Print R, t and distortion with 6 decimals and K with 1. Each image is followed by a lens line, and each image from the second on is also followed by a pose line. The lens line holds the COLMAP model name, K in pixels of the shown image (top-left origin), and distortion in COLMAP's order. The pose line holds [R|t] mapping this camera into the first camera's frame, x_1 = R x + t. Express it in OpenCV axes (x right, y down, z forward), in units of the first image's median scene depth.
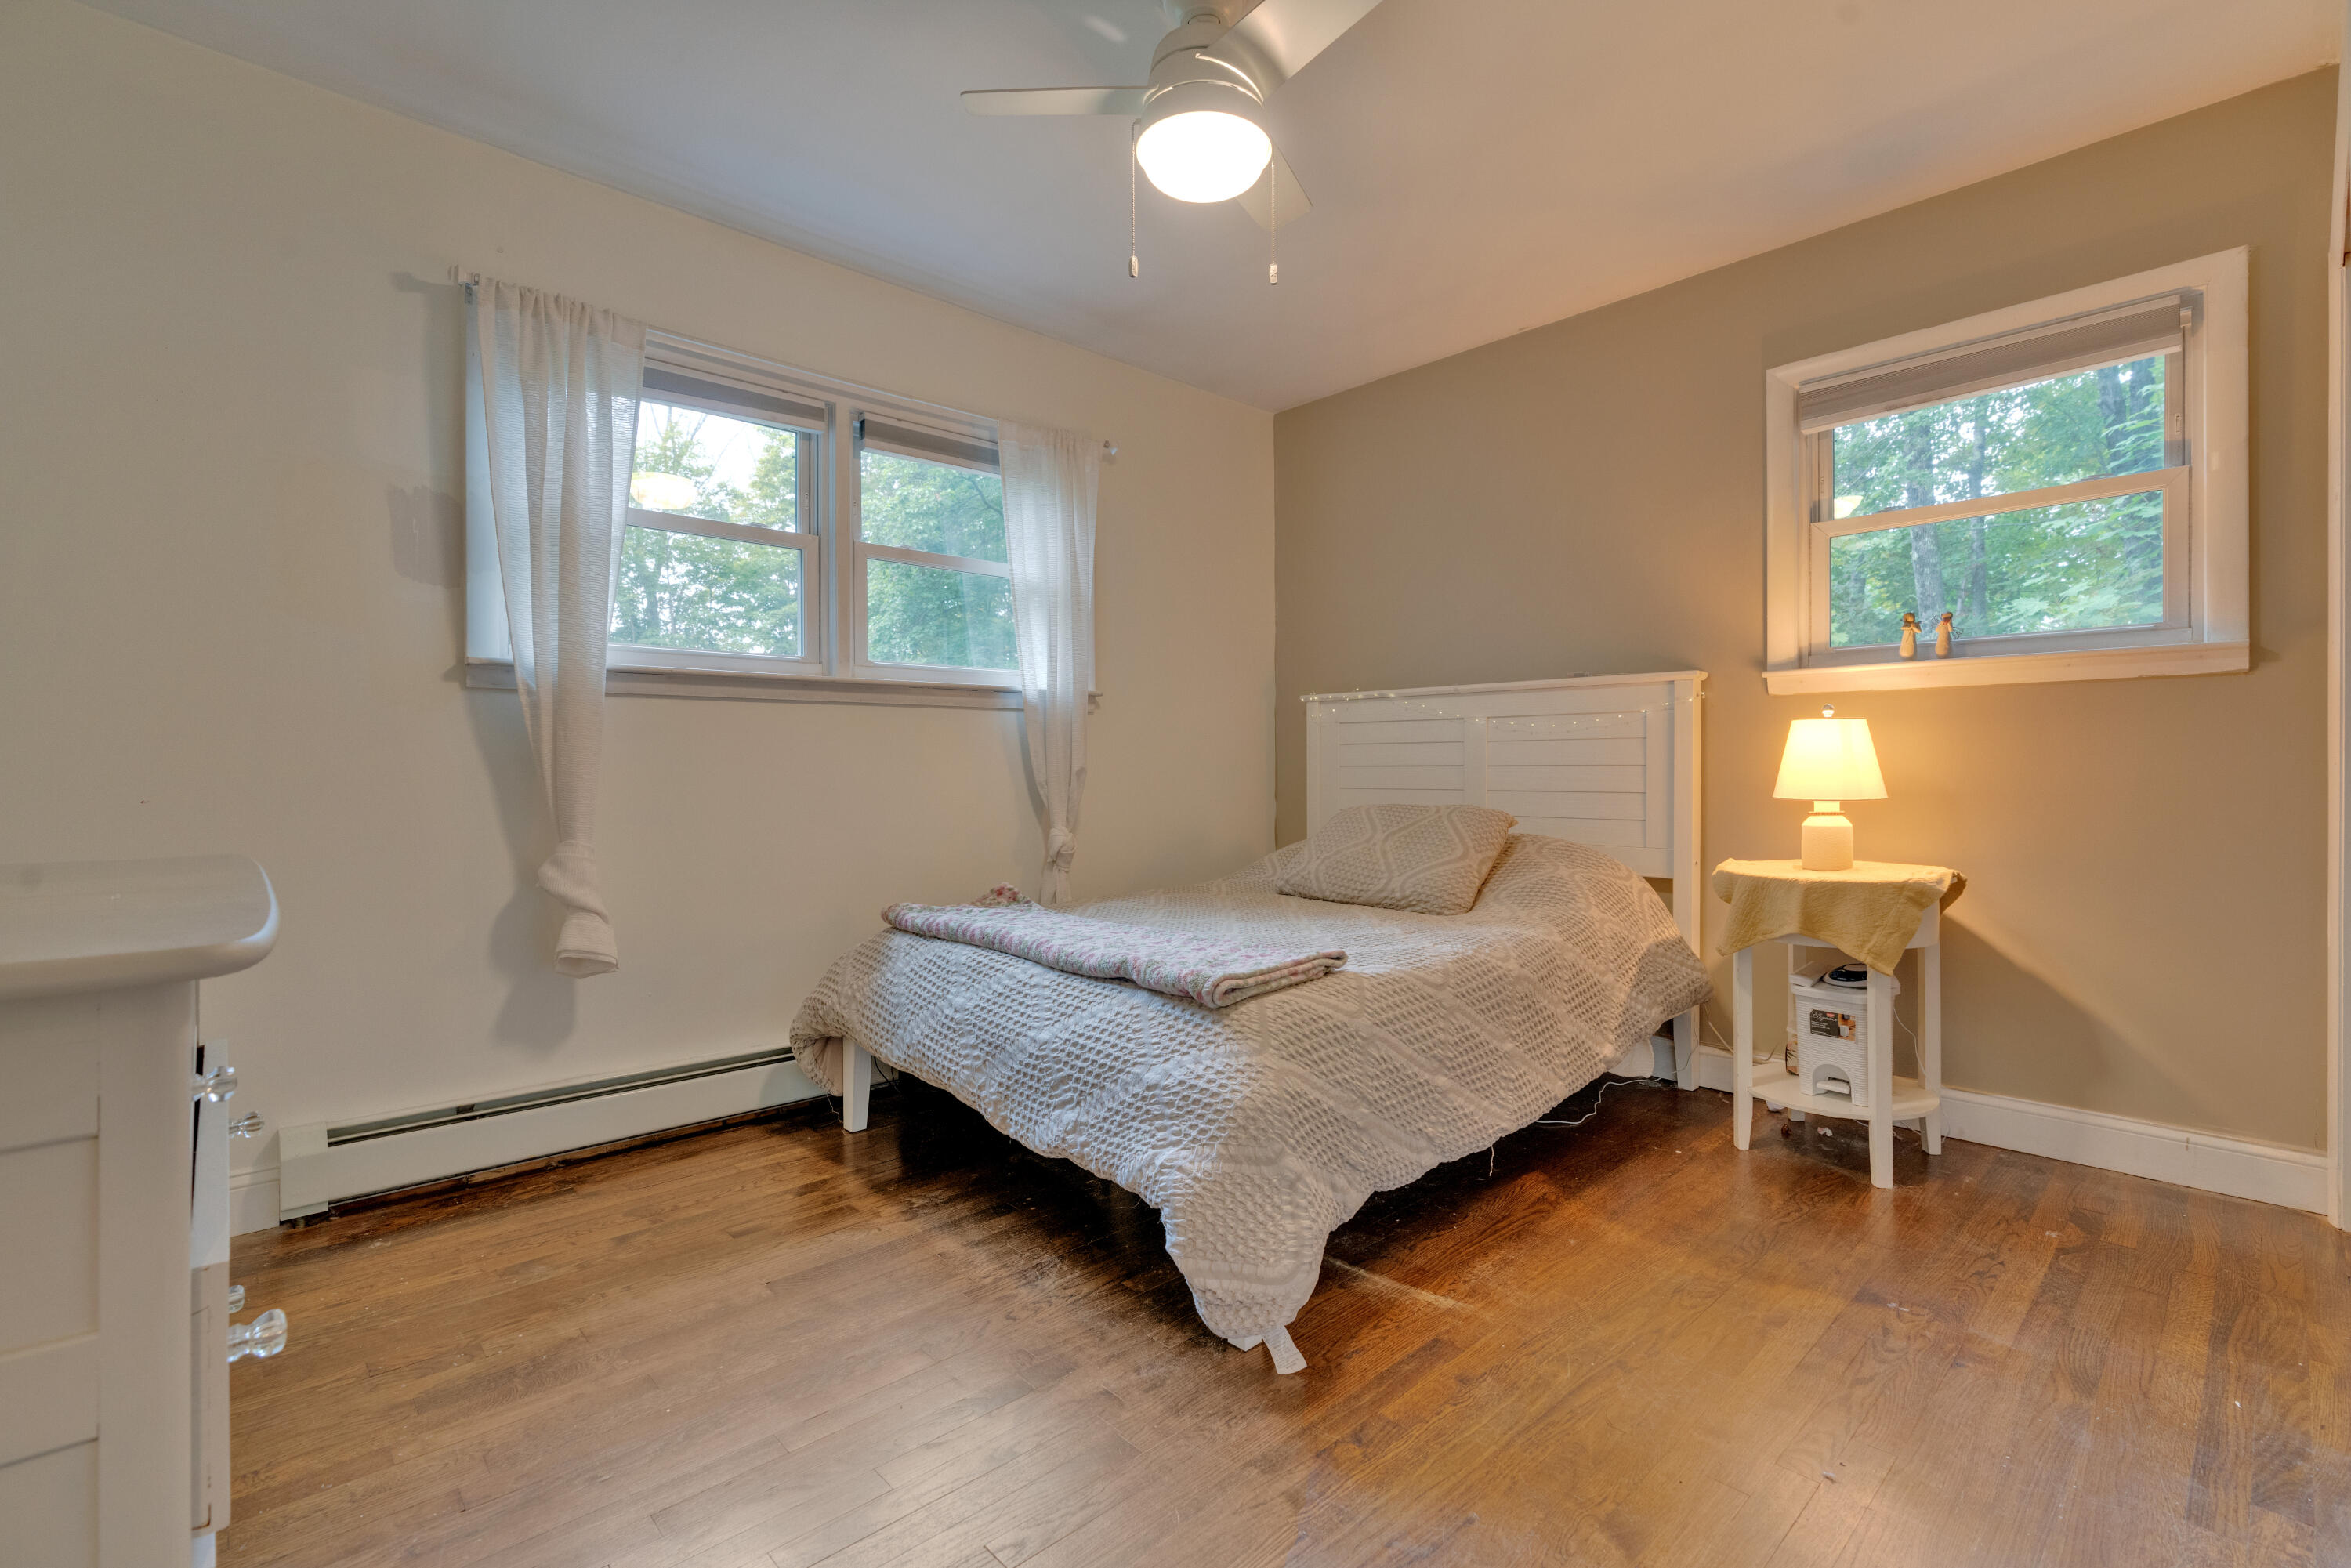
lens RADIAL K [[1035.2, 0, 1184.5], [0, 1035.2, 777.0], [0, 0, 1]] dist [0.000501, -0.000013]
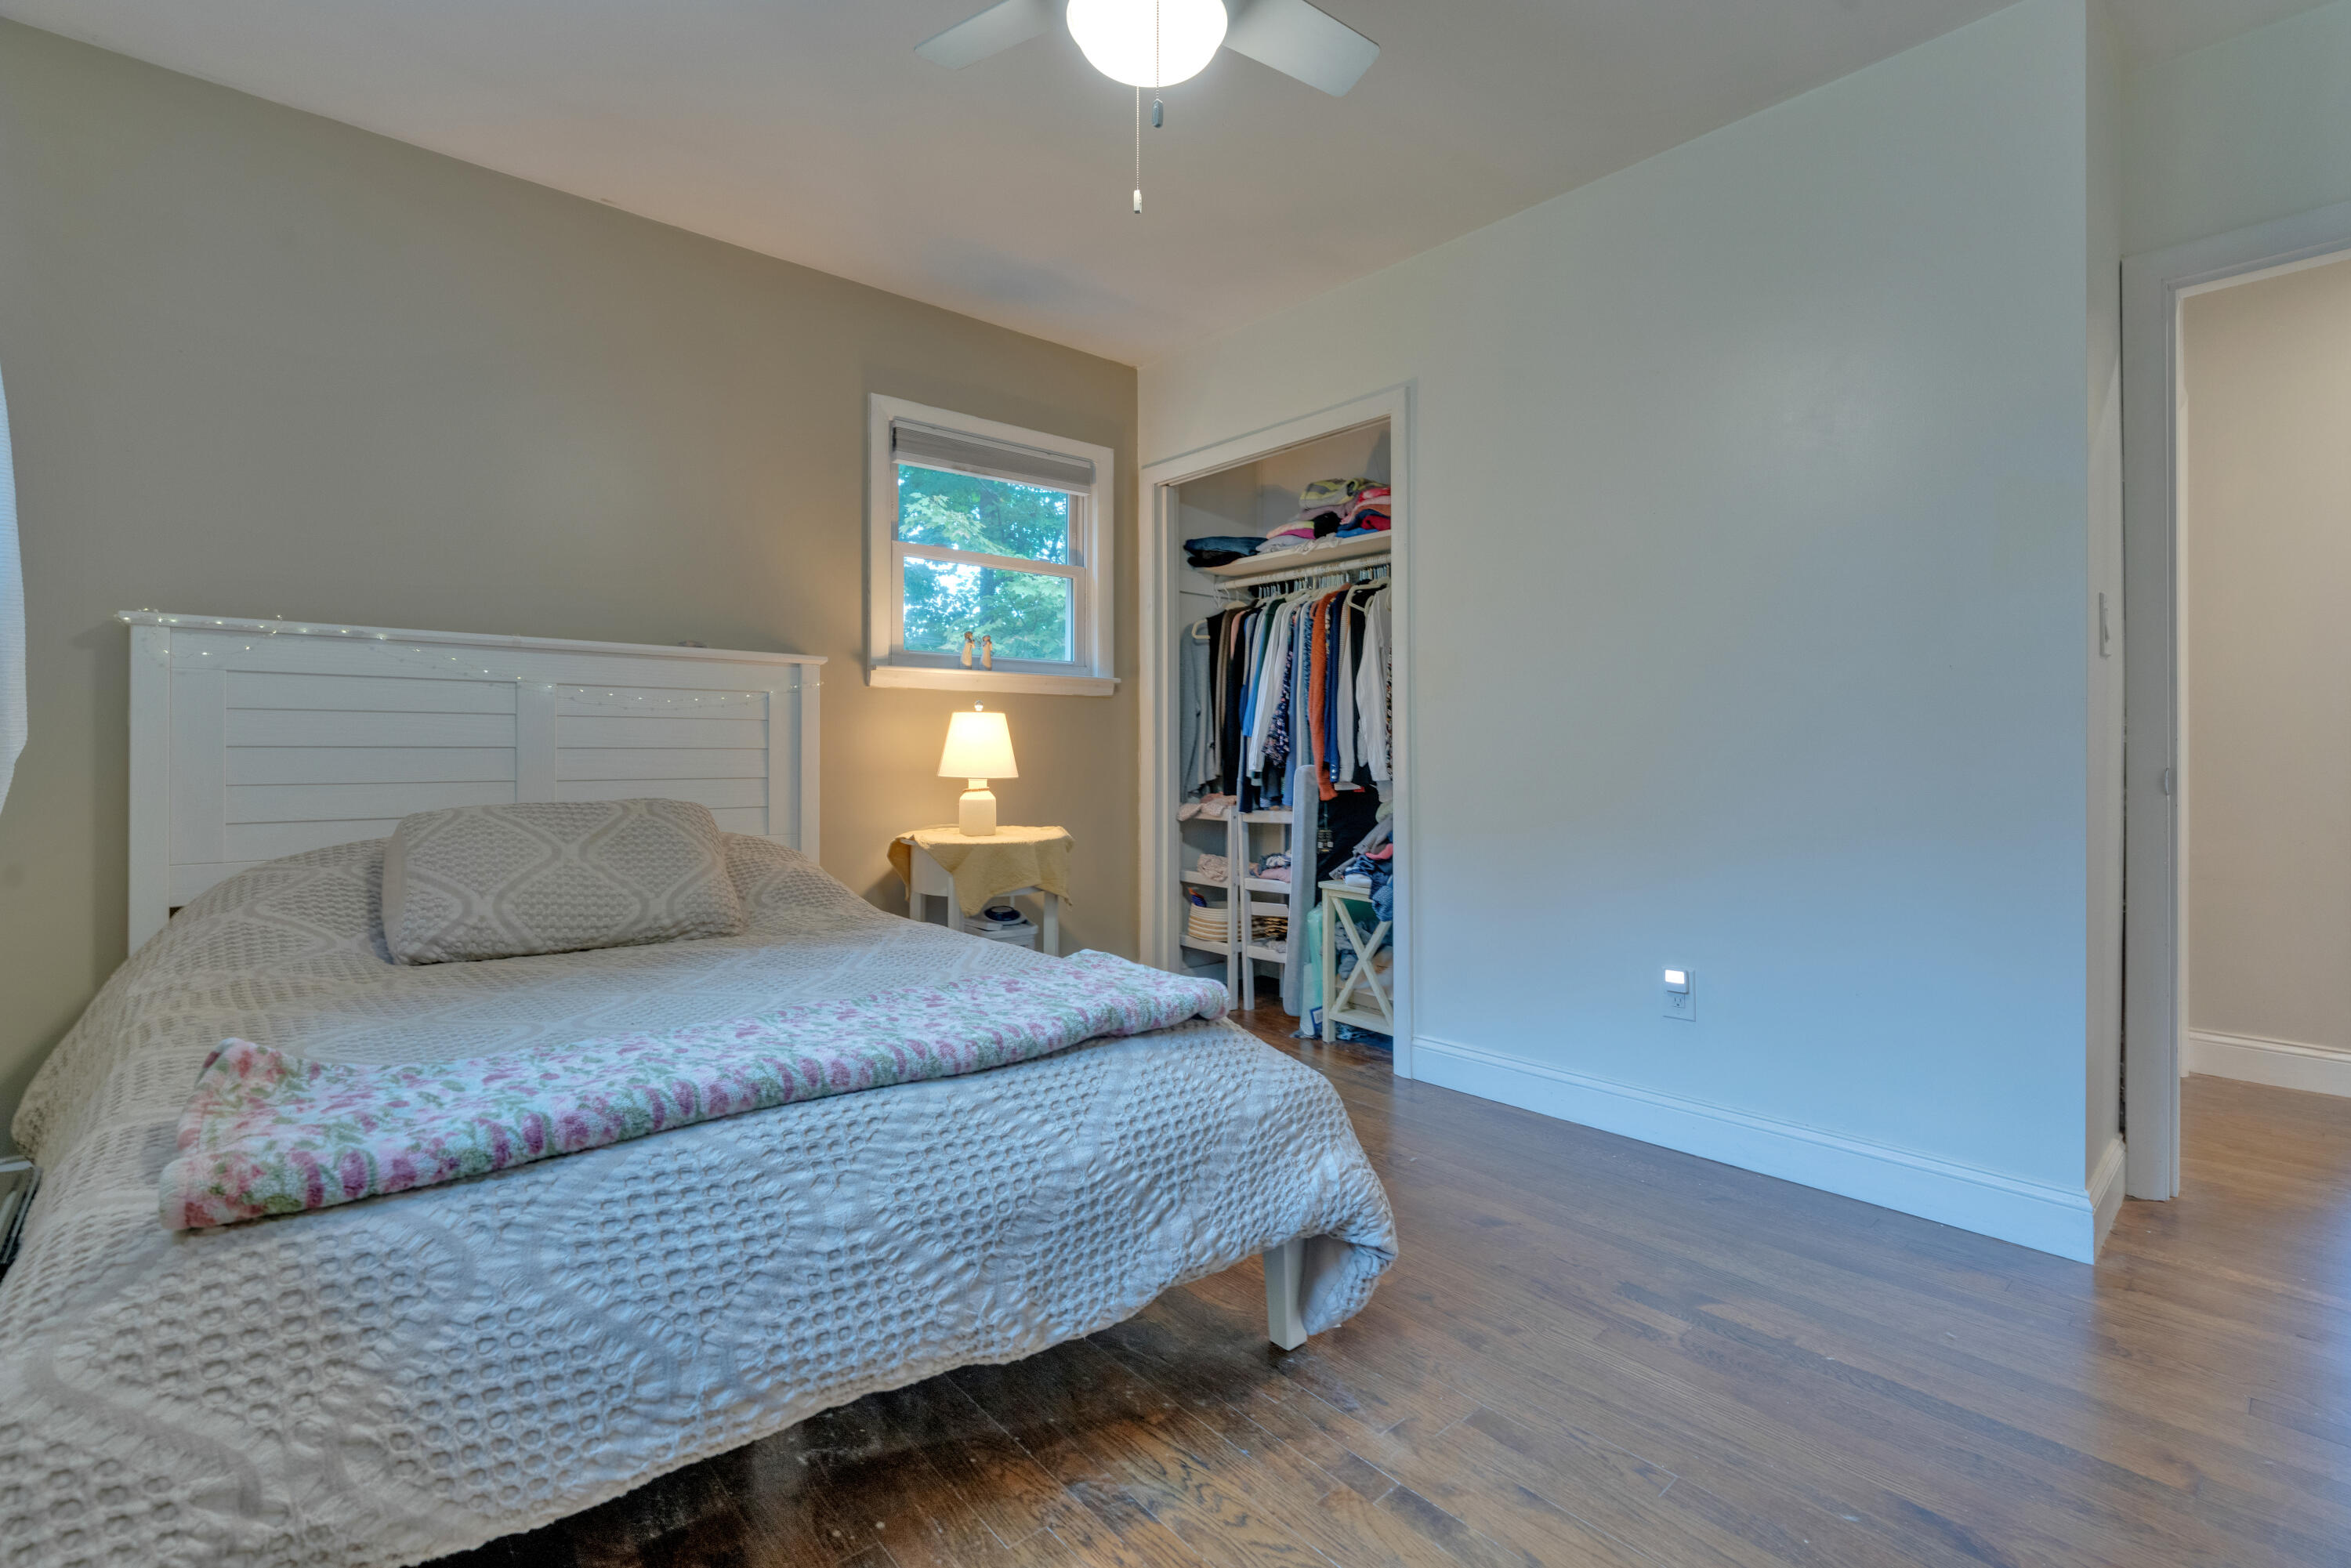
lens RADIAL K [[1035.2, 0, 1193.3], [0, 1035.2, 769.6], [0, 0, 1]] dist [0.000501, -0.000013]
pose [[0.043763, -0.013182, 0.998955, -0.697286], [0.007451, 0.999889, 0.012868, -0.002217], [-0.999014, 0.006880, 0.043856, 0.796287]]
